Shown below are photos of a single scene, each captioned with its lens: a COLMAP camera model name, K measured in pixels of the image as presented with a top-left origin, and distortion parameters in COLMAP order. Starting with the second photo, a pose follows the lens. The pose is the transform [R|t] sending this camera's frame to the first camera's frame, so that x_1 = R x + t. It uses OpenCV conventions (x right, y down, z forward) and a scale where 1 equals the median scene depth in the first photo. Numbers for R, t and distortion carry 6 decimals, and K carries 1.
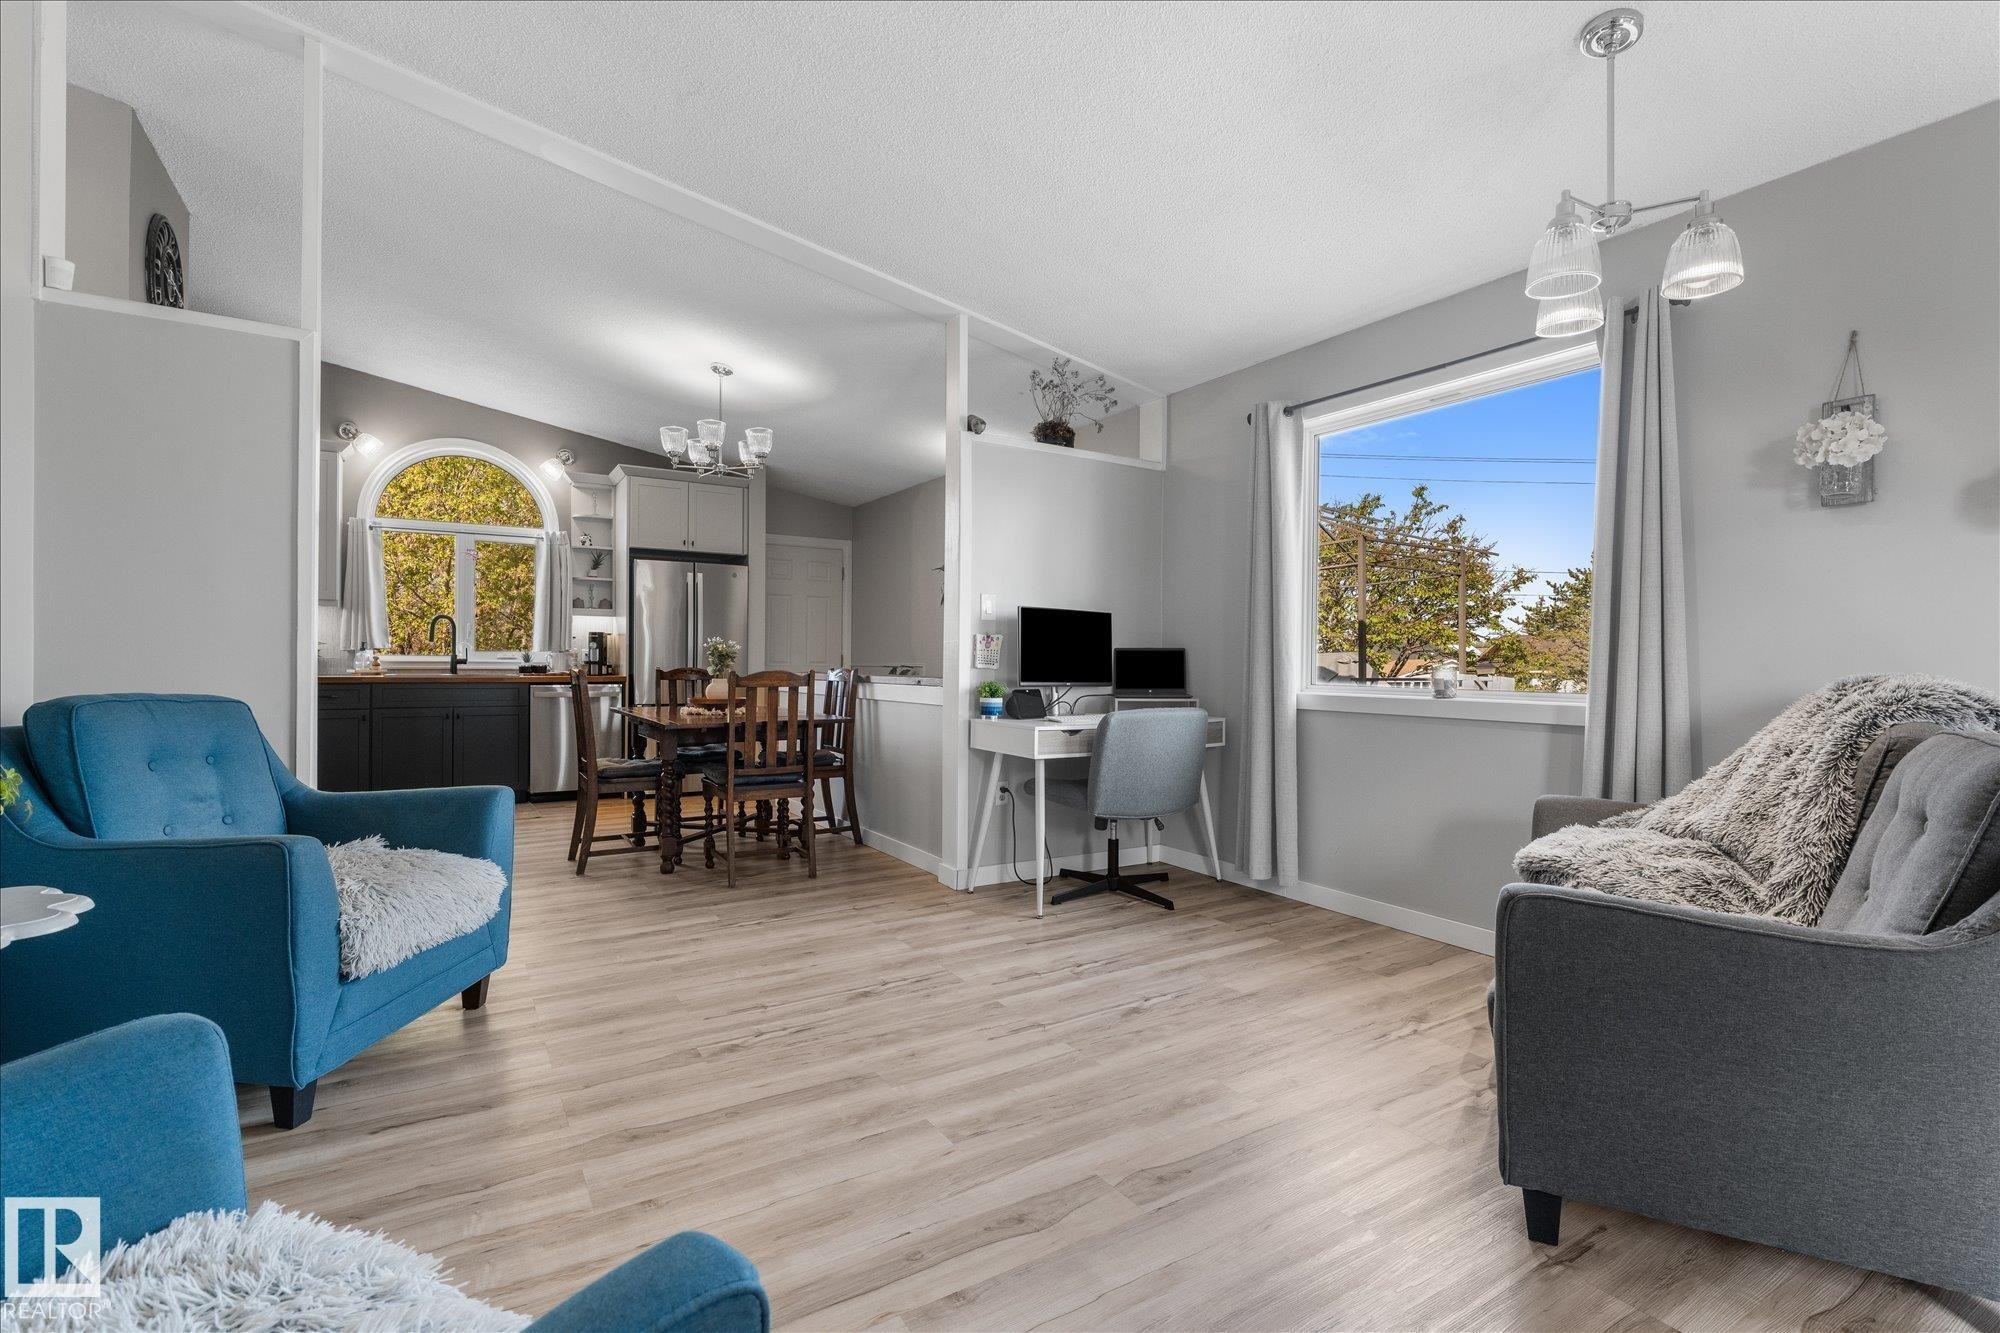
lens RADIAL K [[914.7, 0, 1002.9], [0, 914.7, 661.1], [0, 0, 1]] dist [-0.002366, 0.000425]
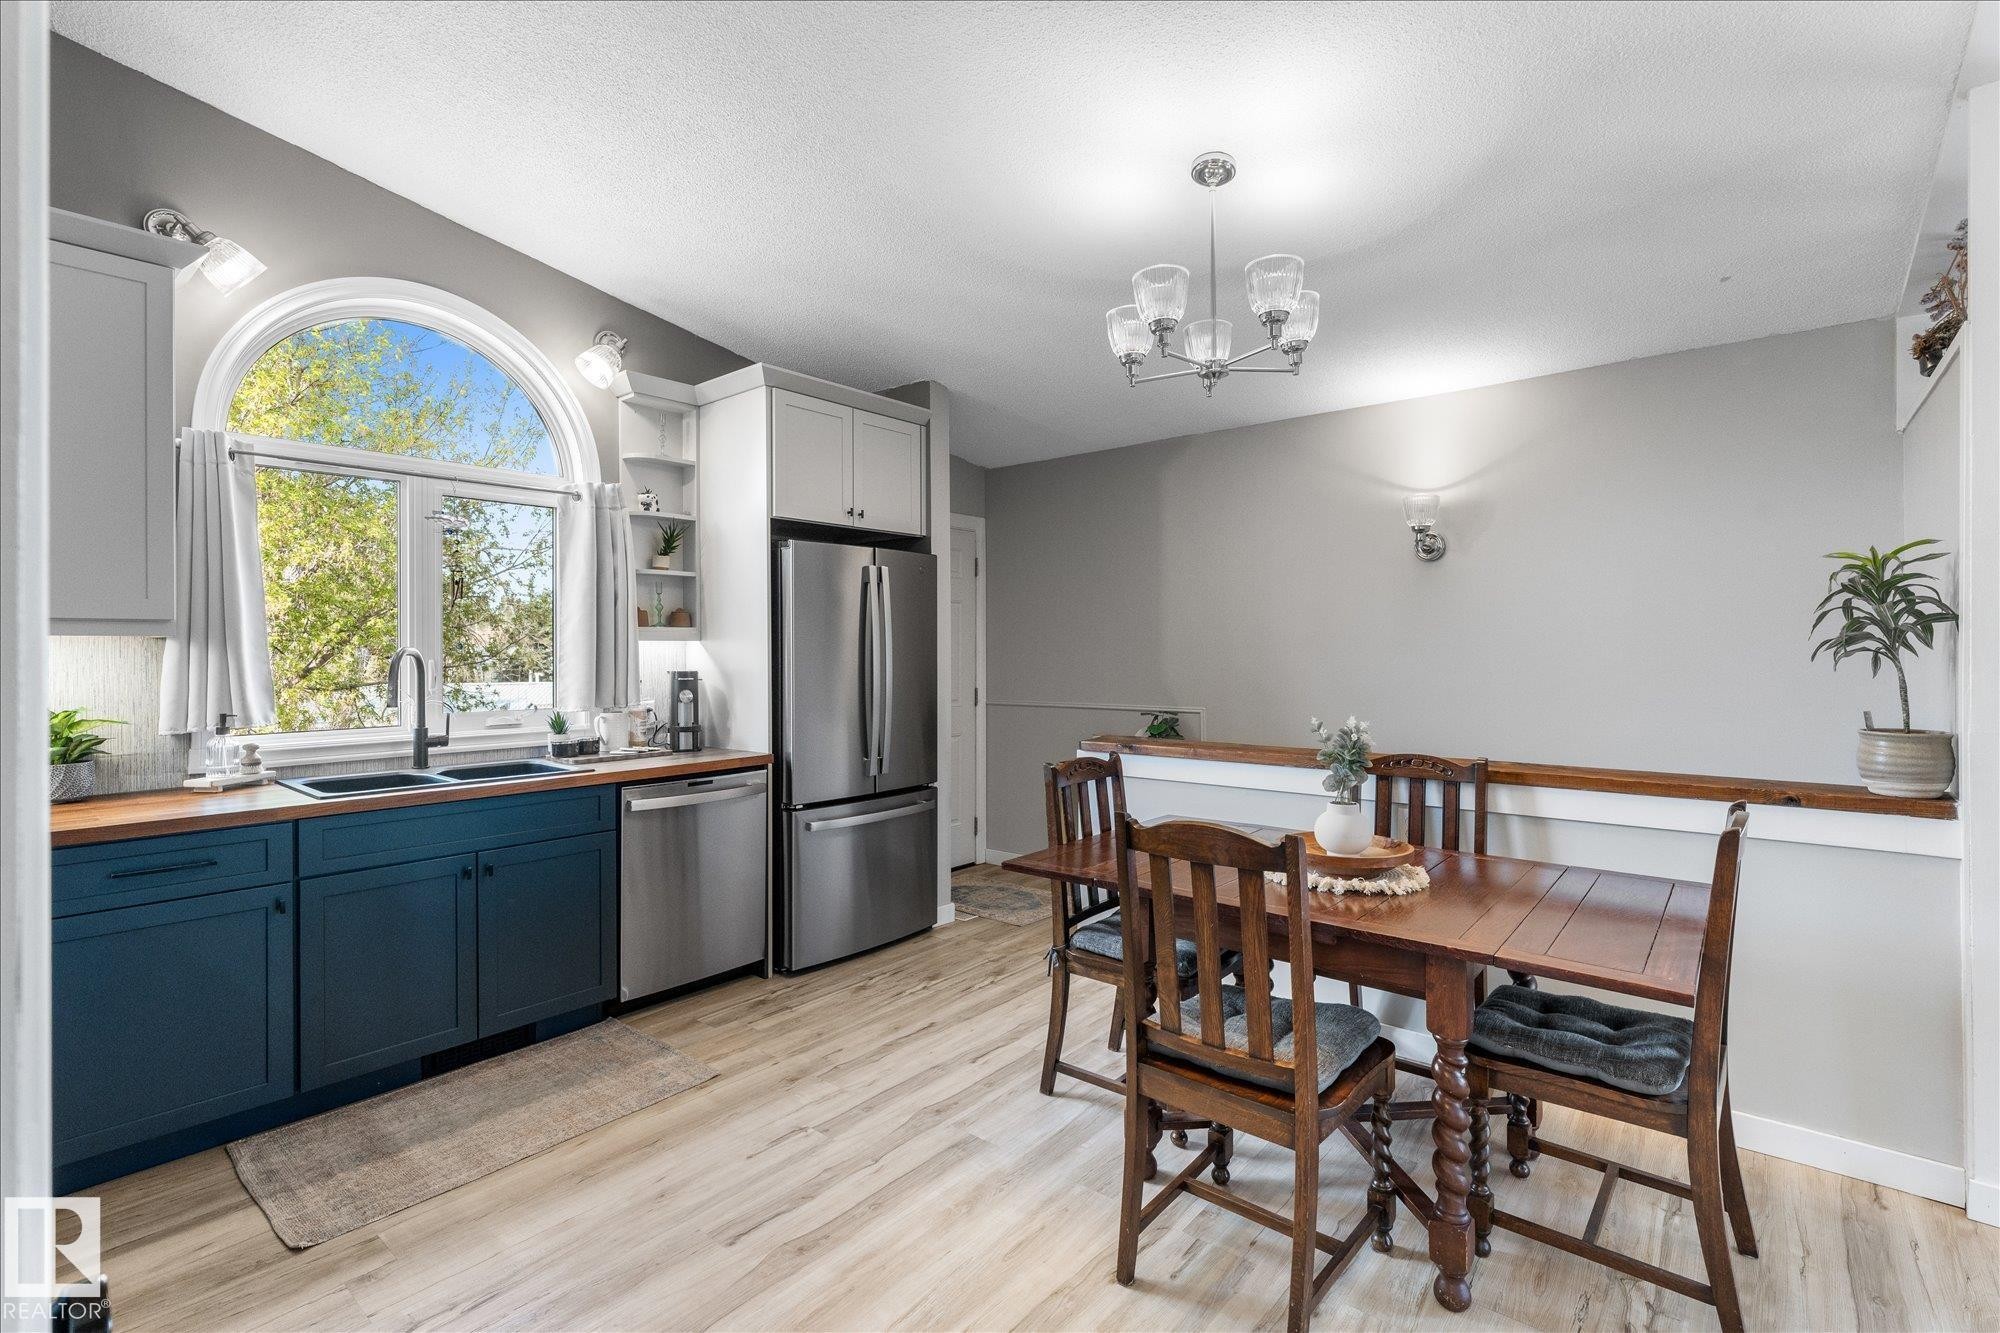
lens RADIAL K [[924.4, 0, 997.9], [0, 924.4, 639.8], [0, 0, 1]] dist [-0.005156, -0.000398]
pose [[0.951548, -0.008416, 0.307384, -0.745251], [0.011380, 0.999904, -0.007853, -0.075068], [-0.307288, 0.010970, 0.951553, 0.717983]]
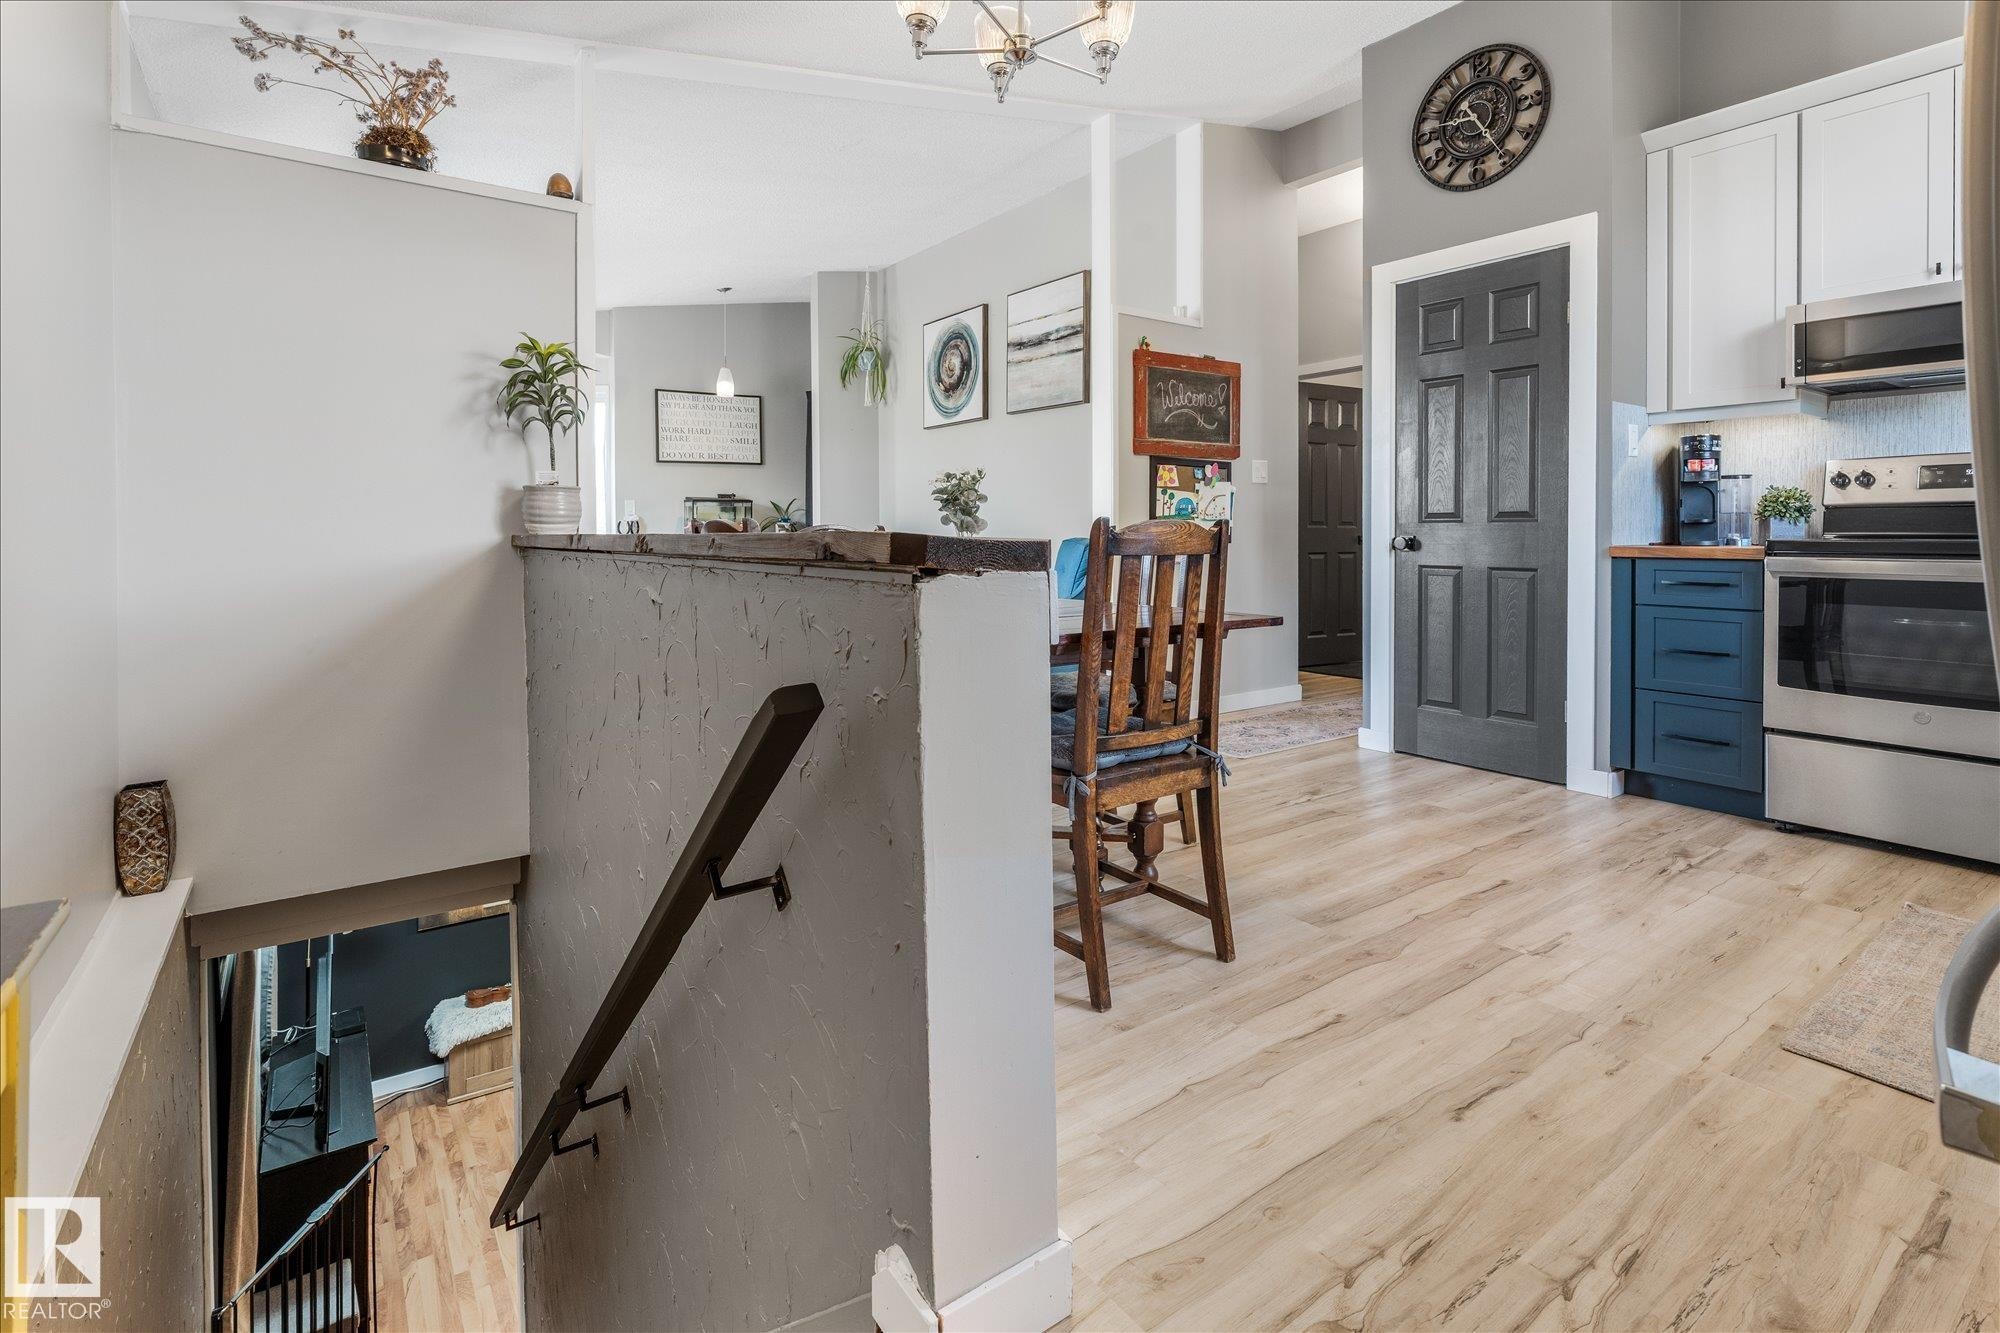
lens RADIAL K [[947.8, 0, 1018.5], [0, 947.8, 539.9], [0, 0, 1]] dist [-0.003430, -0.000159]
pose [[-0.996635, -0.005658, -0.081775, -0.354467], [-0.006038, 0.999972, 0.004395, 0.018018], [0.081748, 0.004874, -0.996641, 1.846927]]
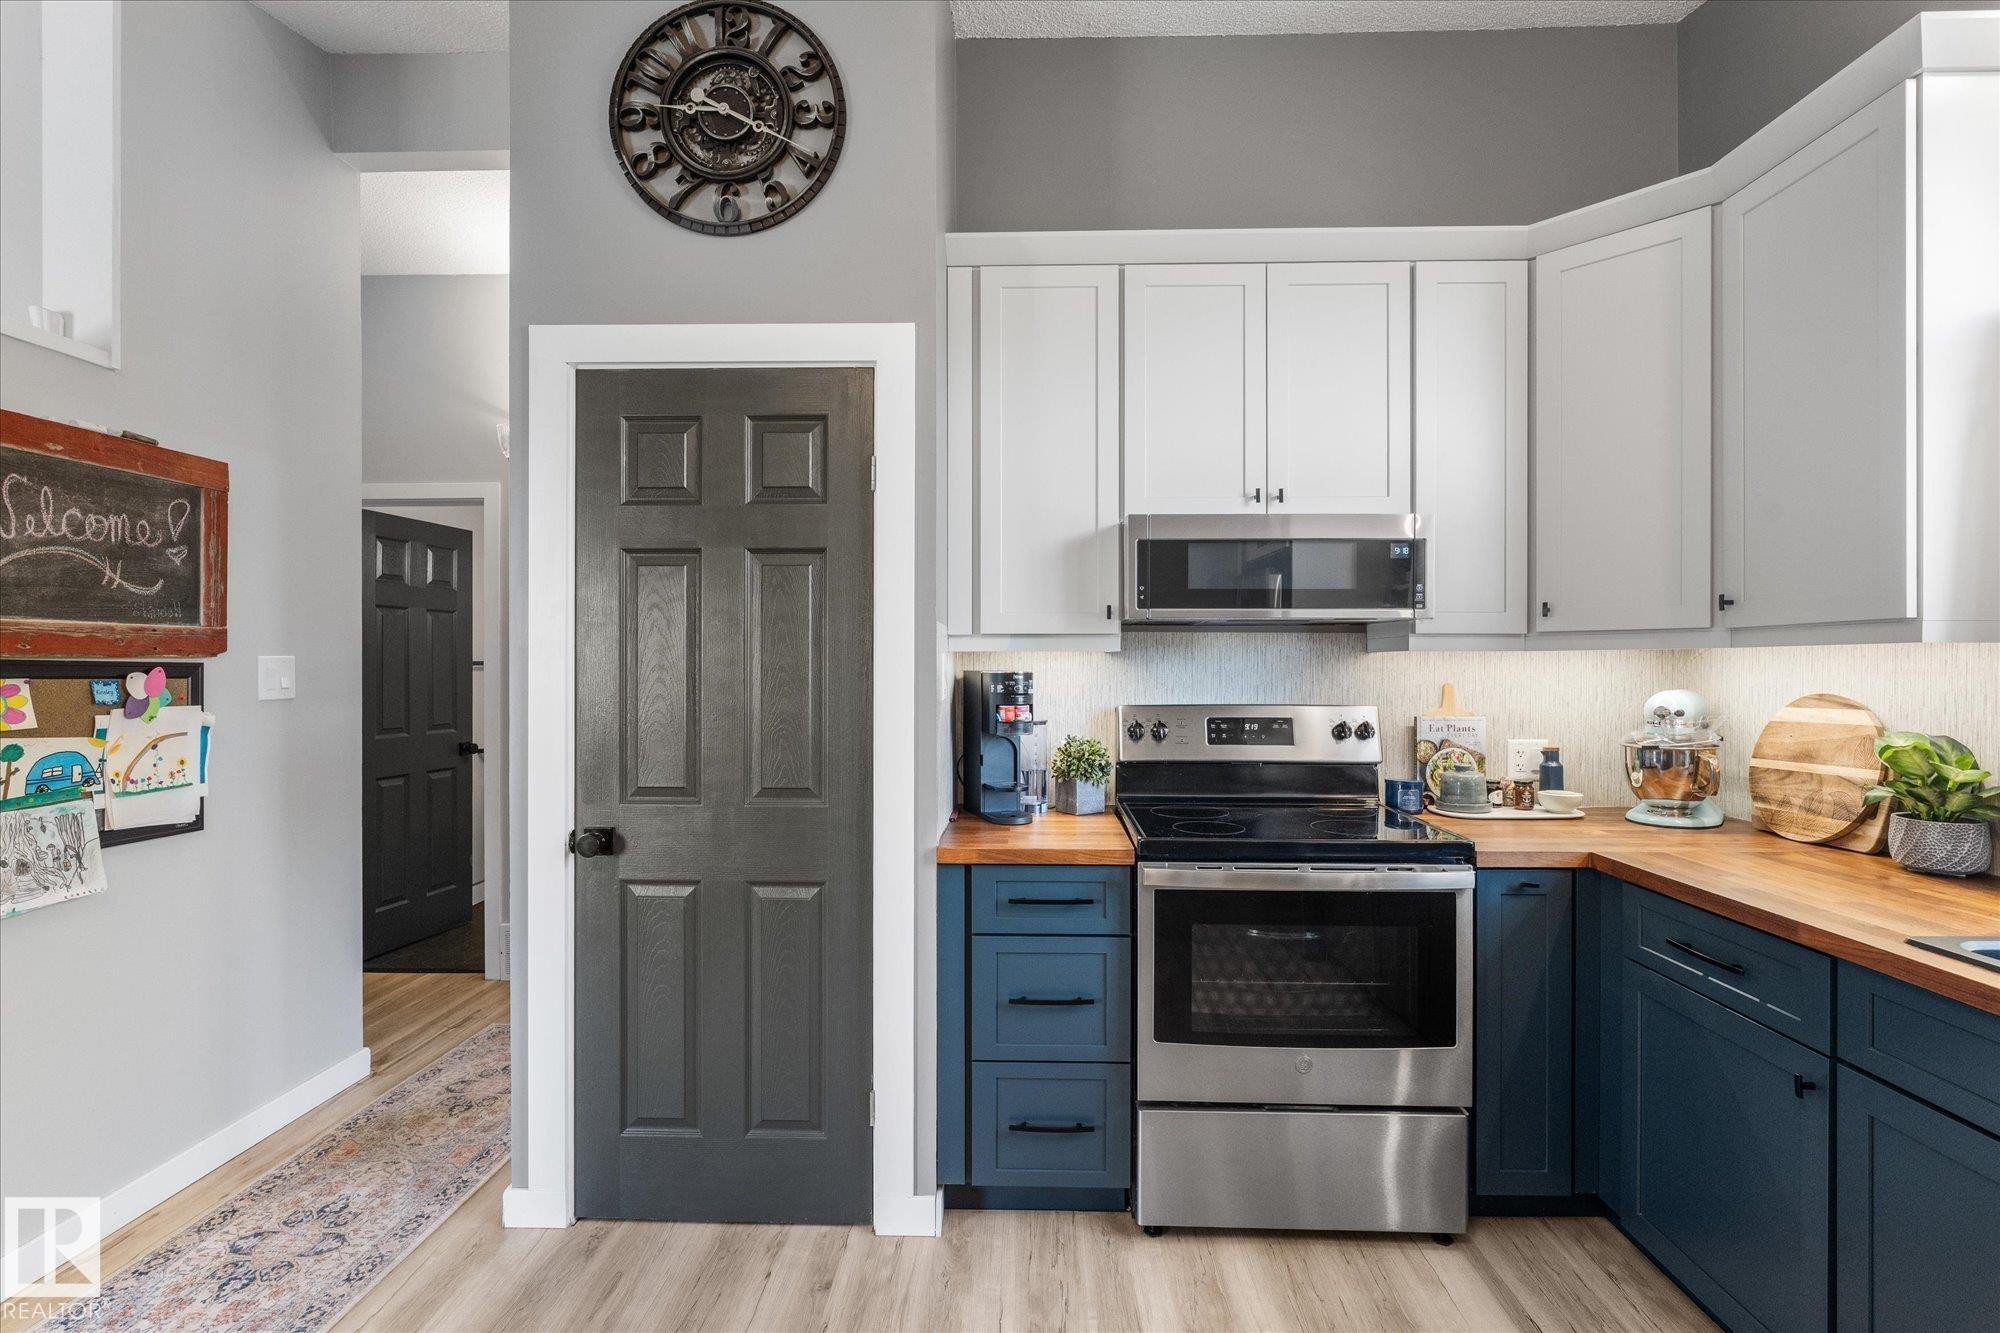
lens RADIAL K [[925.1, 0, 1006.4], [0, 925.1, 666.9], [0, 0, 1]] dist [-0.008209, 0.000840]
pose [[-0.550420, -0.008701, -0.834843, -0.526253], [-0.001880, 0.999956, -0.009183, -0.073236], [0.834886, -0.003485, -0.550412, 1.379439]]
